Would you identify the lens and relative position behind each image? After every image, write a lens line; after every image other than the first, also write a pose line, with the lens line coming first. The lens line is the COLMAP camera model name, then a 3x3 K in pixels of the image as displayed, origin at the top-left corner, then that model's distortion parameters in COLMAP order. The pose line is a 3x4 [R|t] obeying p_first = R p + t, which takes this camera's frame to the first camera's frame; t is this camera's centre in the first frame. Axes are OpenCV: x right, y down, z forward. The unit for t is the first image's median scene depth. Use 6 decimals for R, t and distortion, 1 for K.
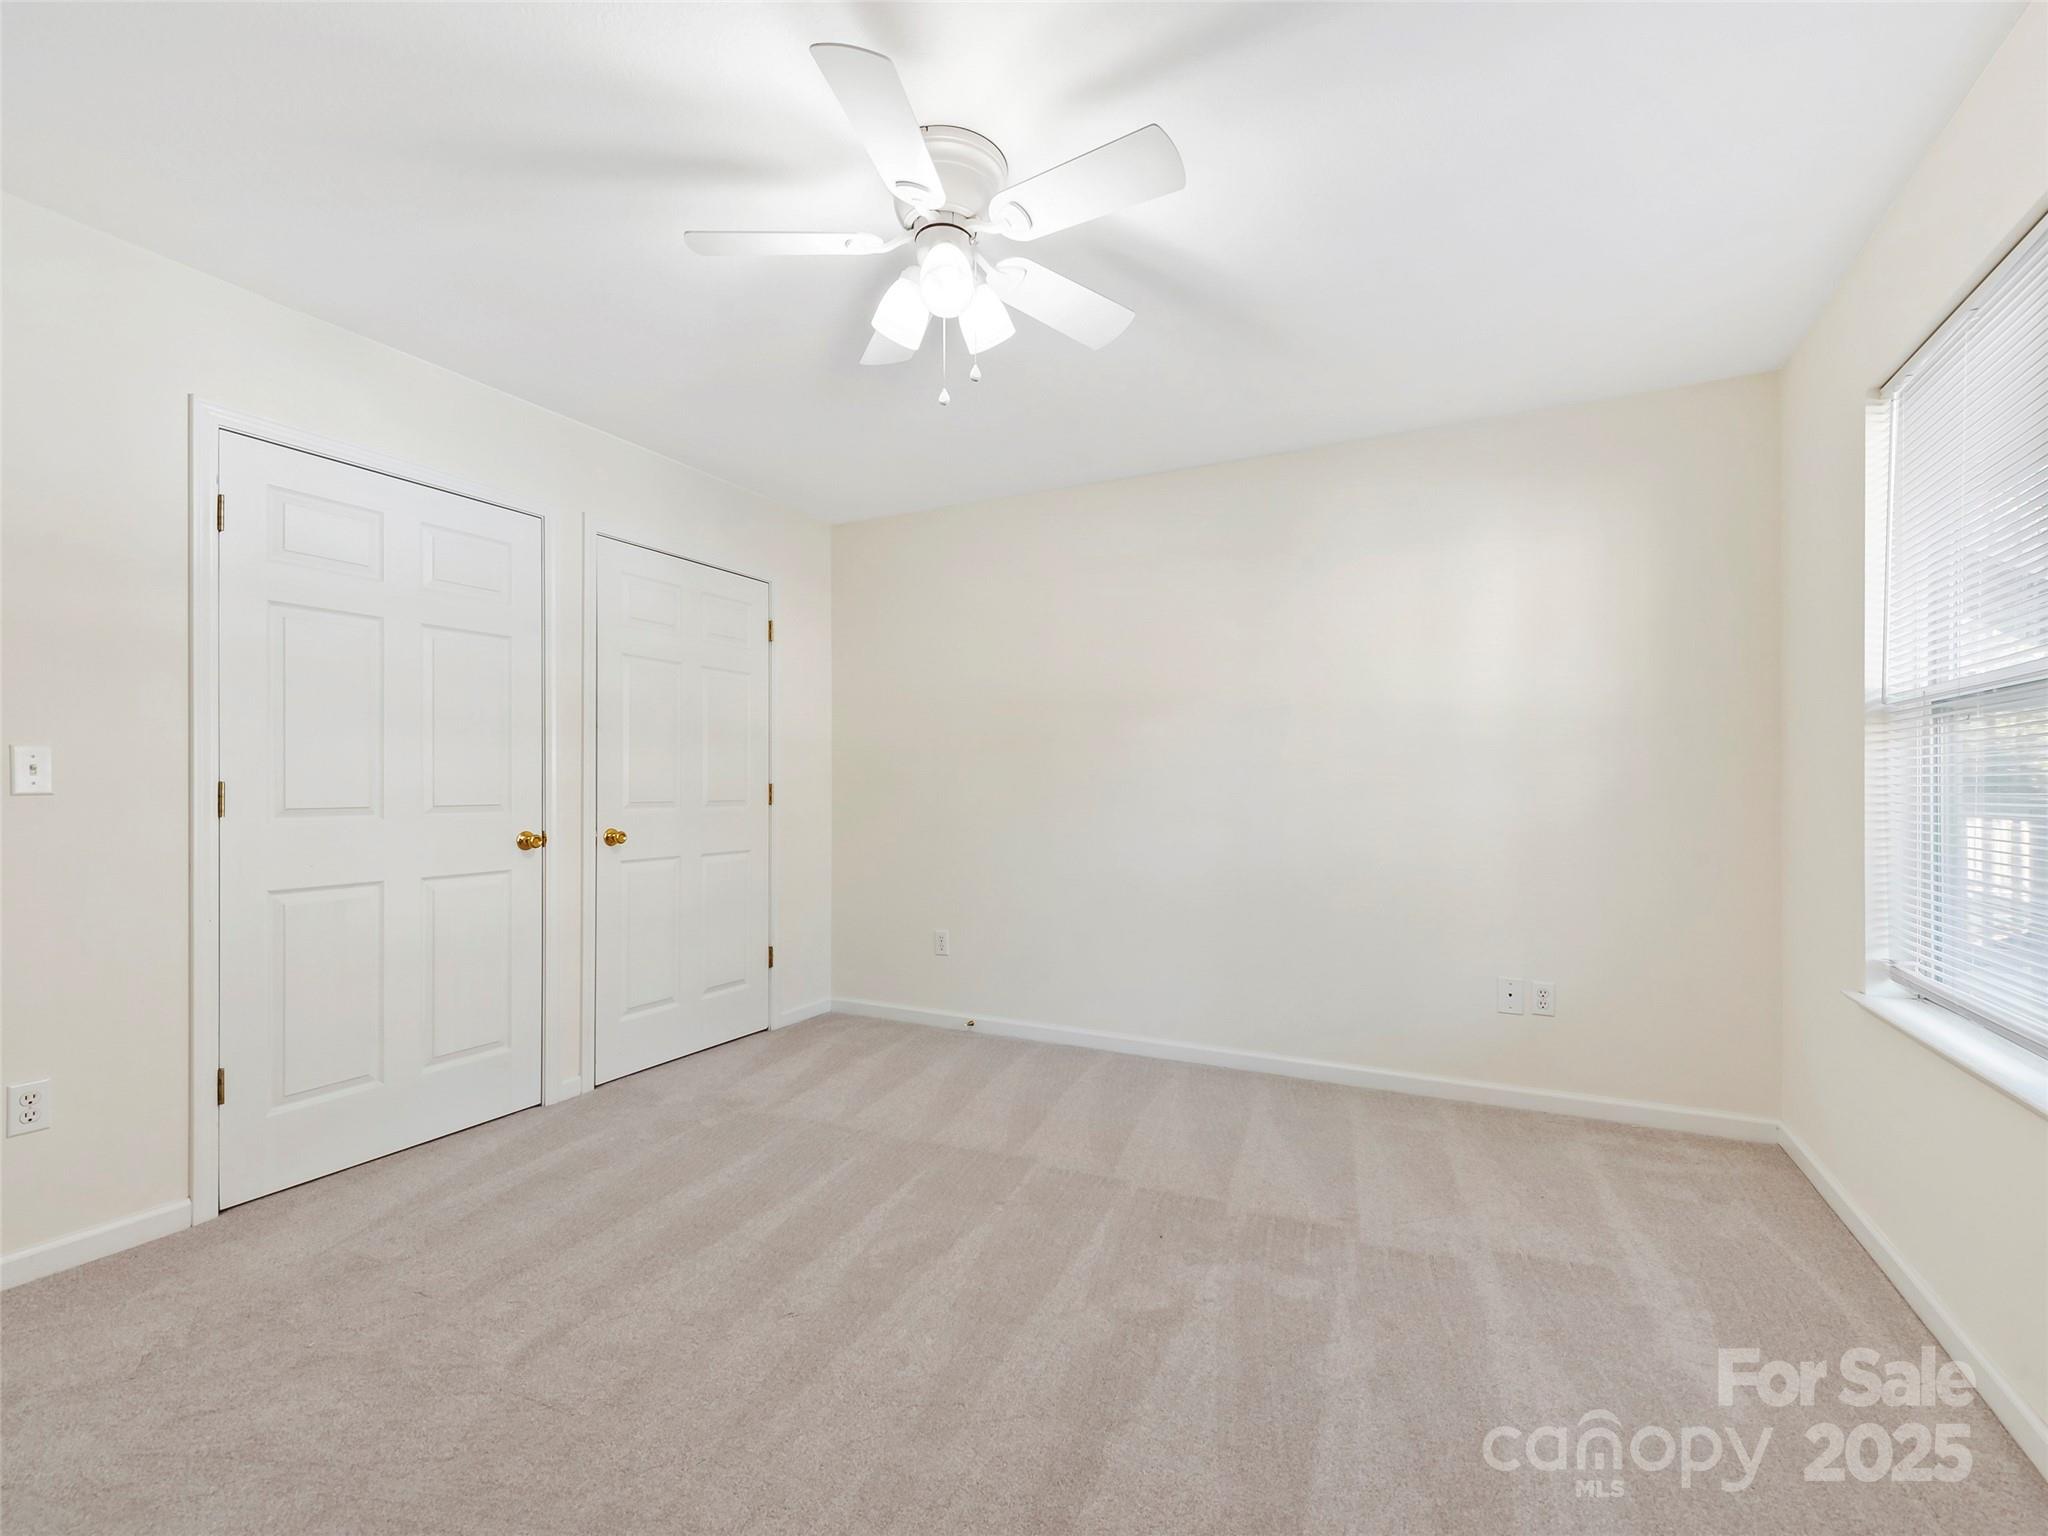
lens RADIAL K [[924.2, 0, 1018.2], [0, 924.2, 785.9], [0, 0, 1]] dist [0.012961, -0.001993]
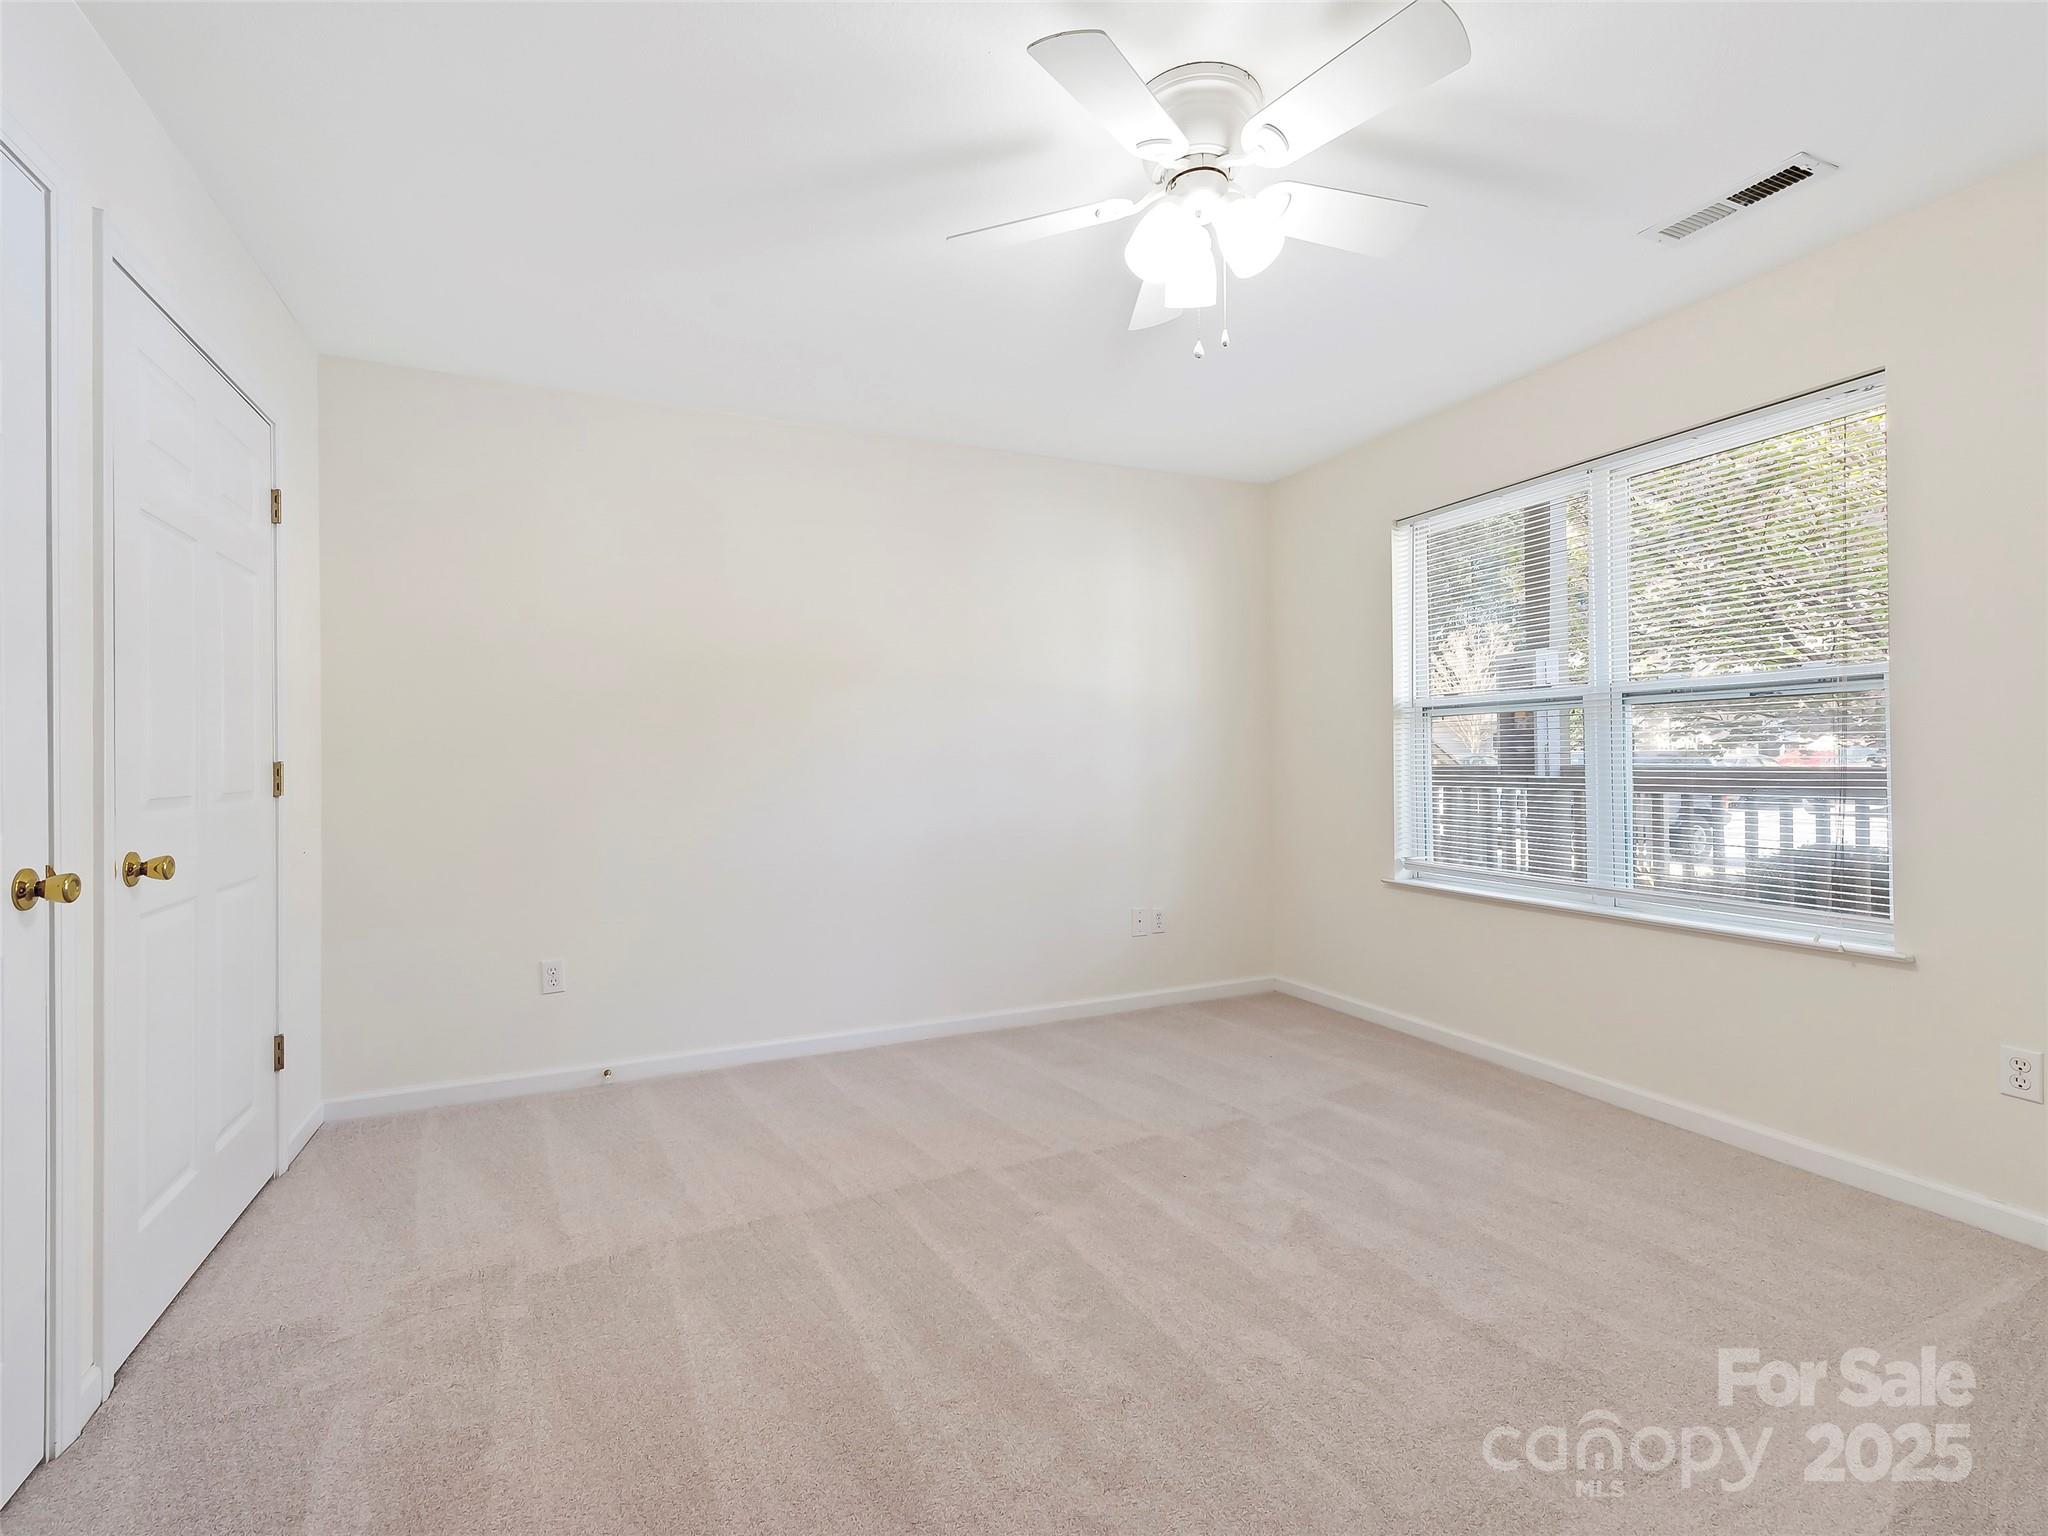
lens RADIAL K [[924.2, 0, 1012.7], [0, 924.2, 752.4], [0, 0, 1]] dist [0.012961, -0.001993]
pose [[0.632825, -0.000468, 0.774295, -0.531700], [0.009363, 0.999931, -0.007048, 0.000254], [-0.774238, 0.011710, 0.632786, 0.309577]]
